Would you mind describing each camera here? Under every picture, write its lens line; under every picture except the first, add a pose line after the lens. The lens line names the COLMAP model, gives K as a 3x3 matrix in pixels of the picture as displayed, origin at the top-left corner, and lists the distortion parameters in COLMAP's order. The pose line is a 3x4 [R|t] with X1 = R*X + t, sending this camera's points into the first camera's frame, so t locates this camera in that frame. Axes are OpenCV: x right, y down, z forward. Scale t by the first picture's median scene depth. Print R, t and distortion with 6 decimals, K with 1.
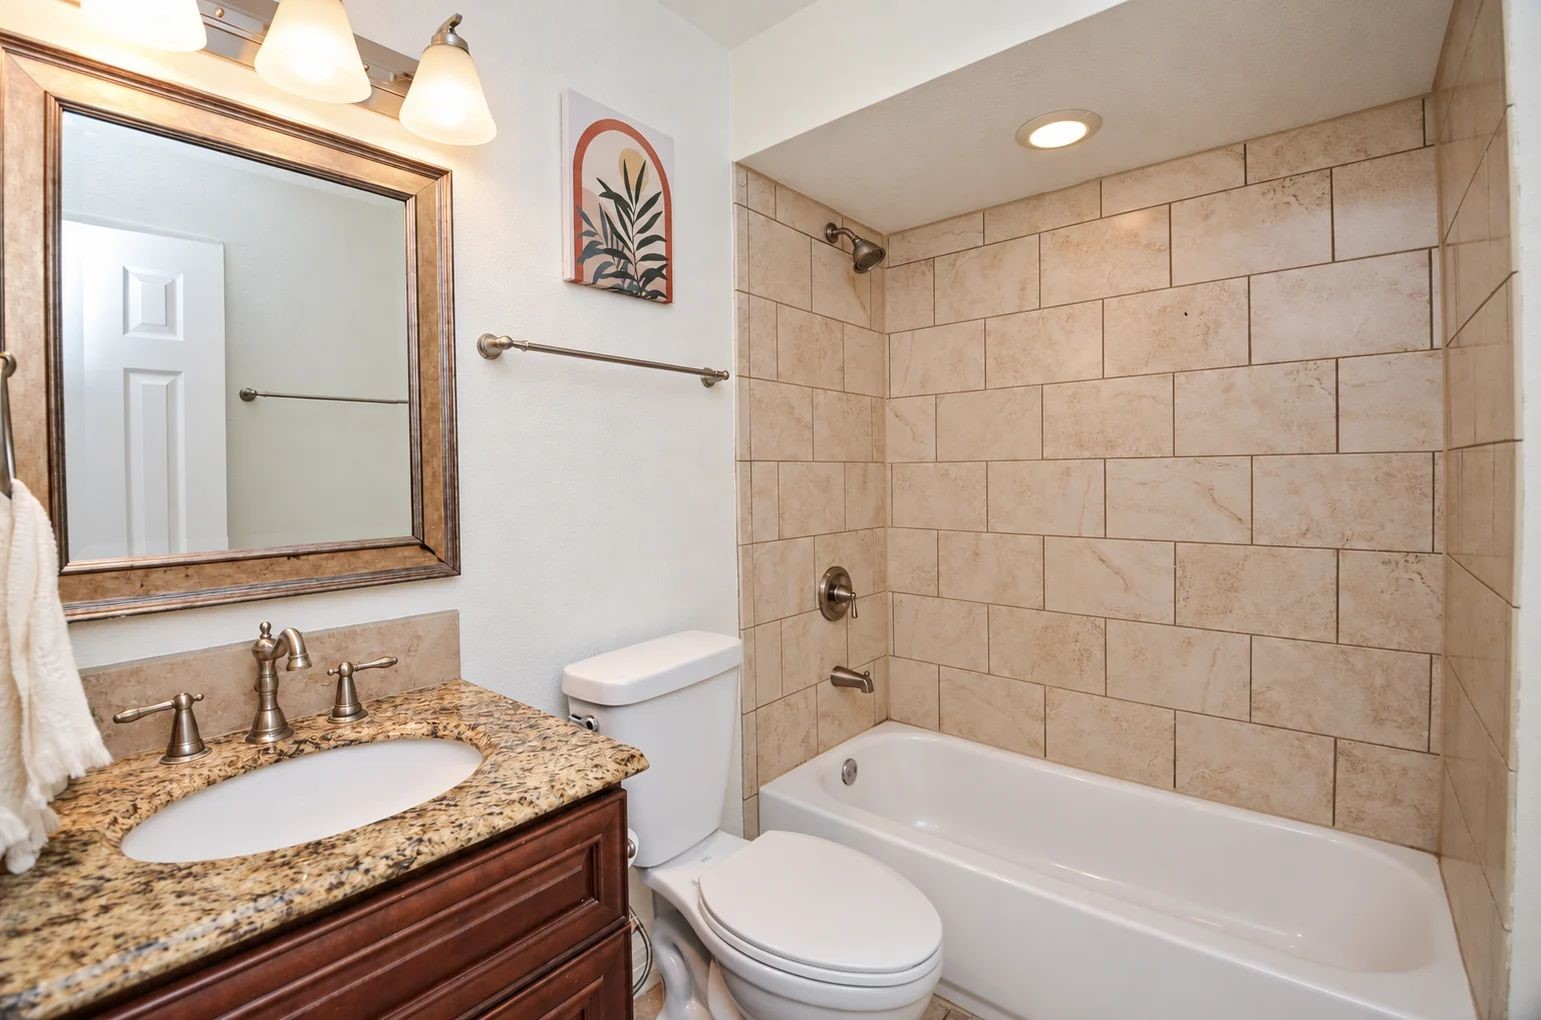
lens RADIAL K [[680.8, 0, 760.8], [0, 680.8, 478.1], [0, 0, 1]] dist [0.018026, -0.026270]
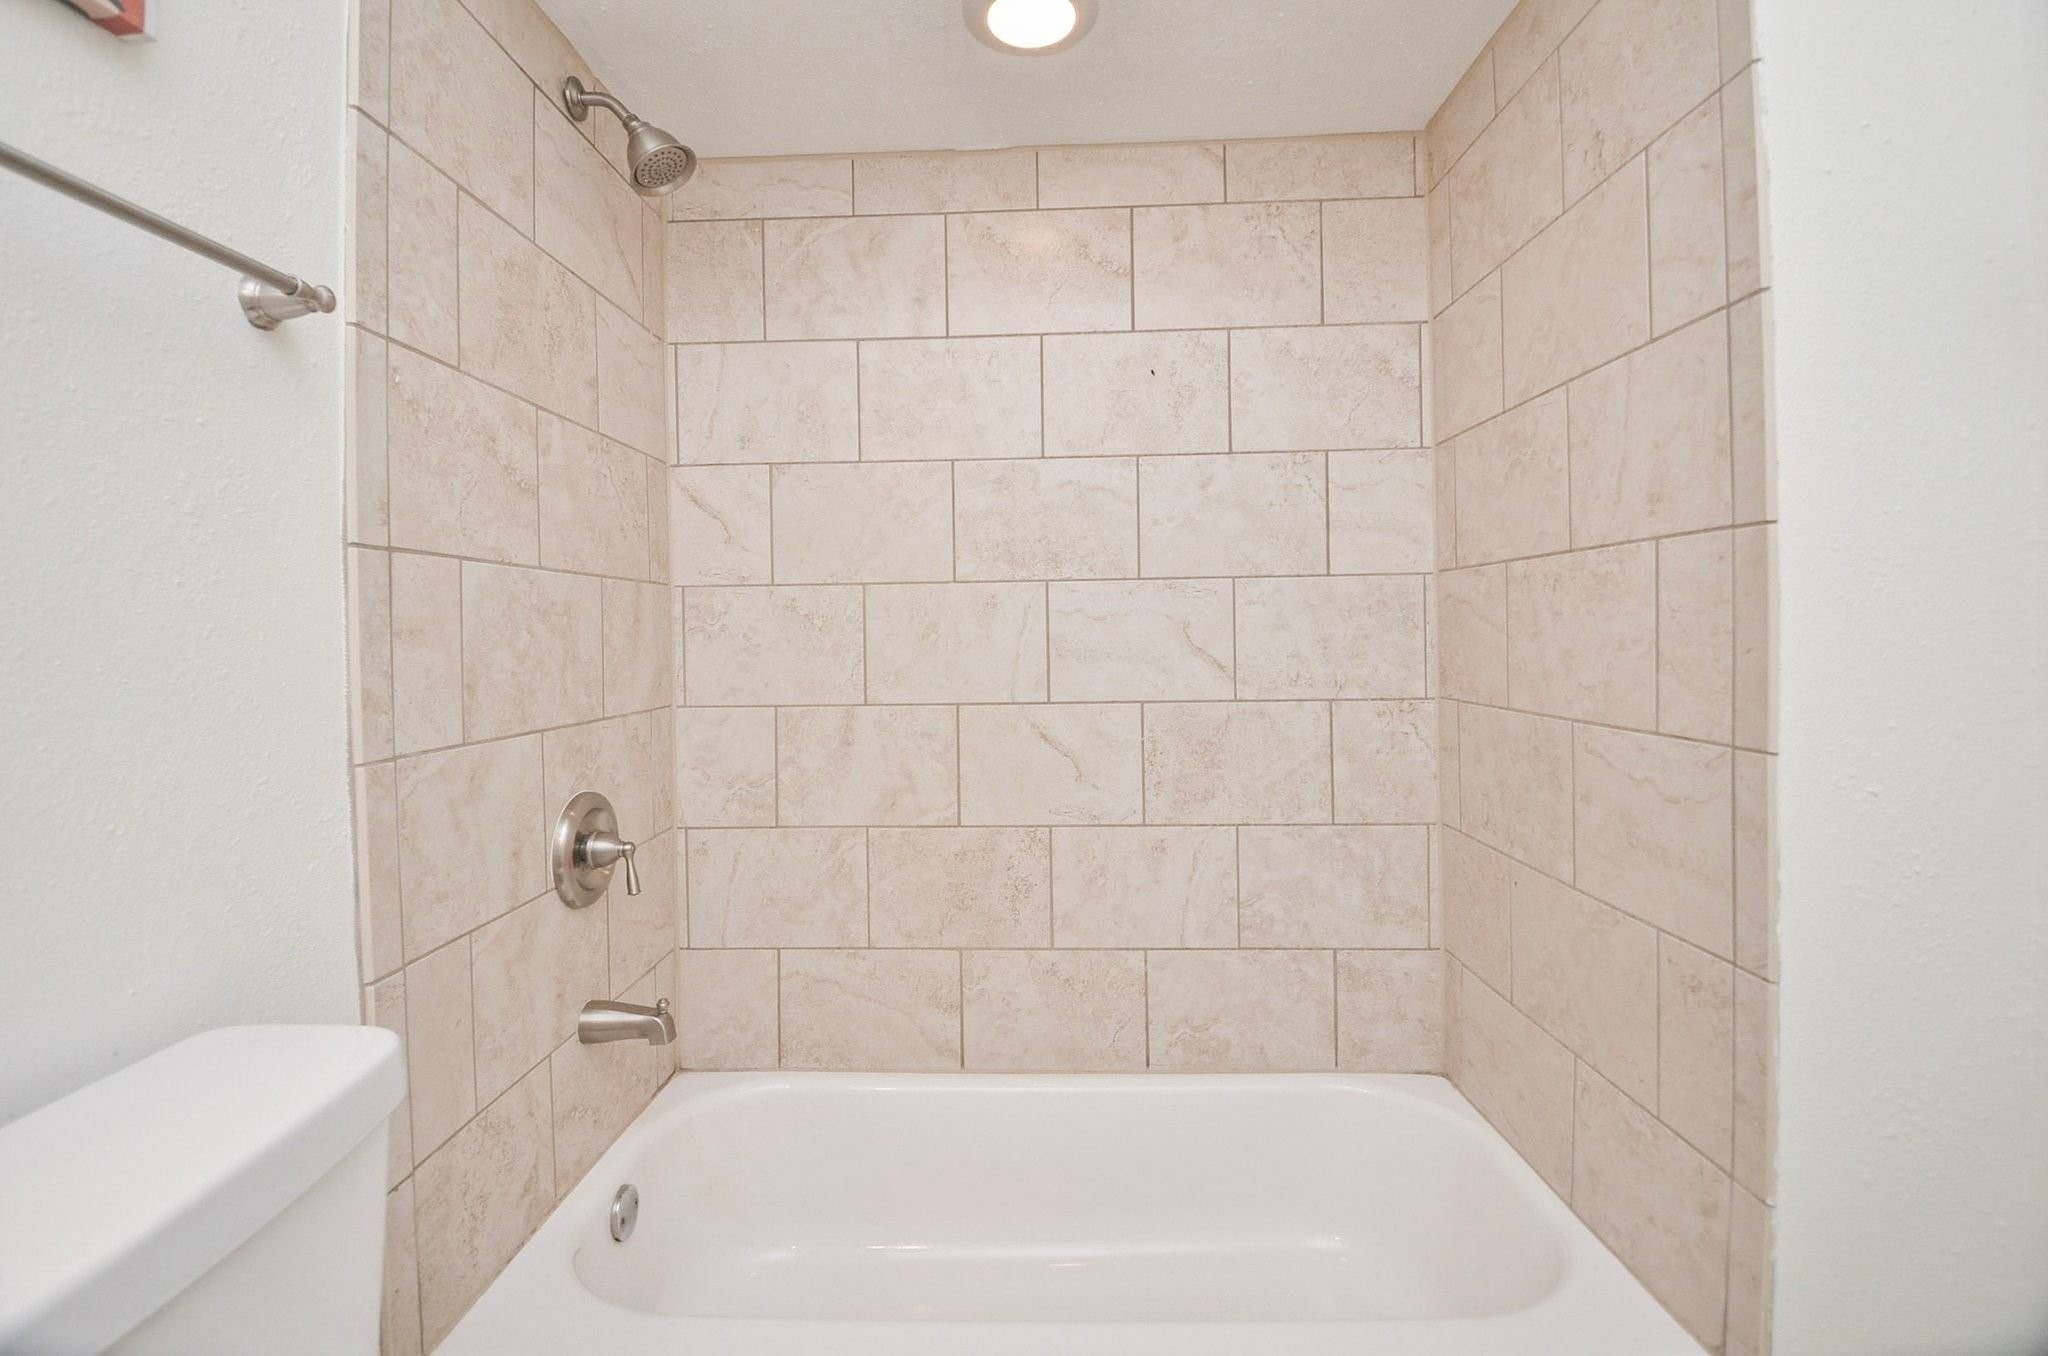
lens RADIAL K [[904.8, 0, 1011.1], [0, 904.8, 635.7], [0, 0, 1]] dist [0.018026, -0.026270]
pose [[0.787733, -0.000734, 0.616017, -0.052155], [0.009571, 0.999893, -0.011048, 0.032611], [-0.615943, 0.014599, 0.787656, 0.345099]]
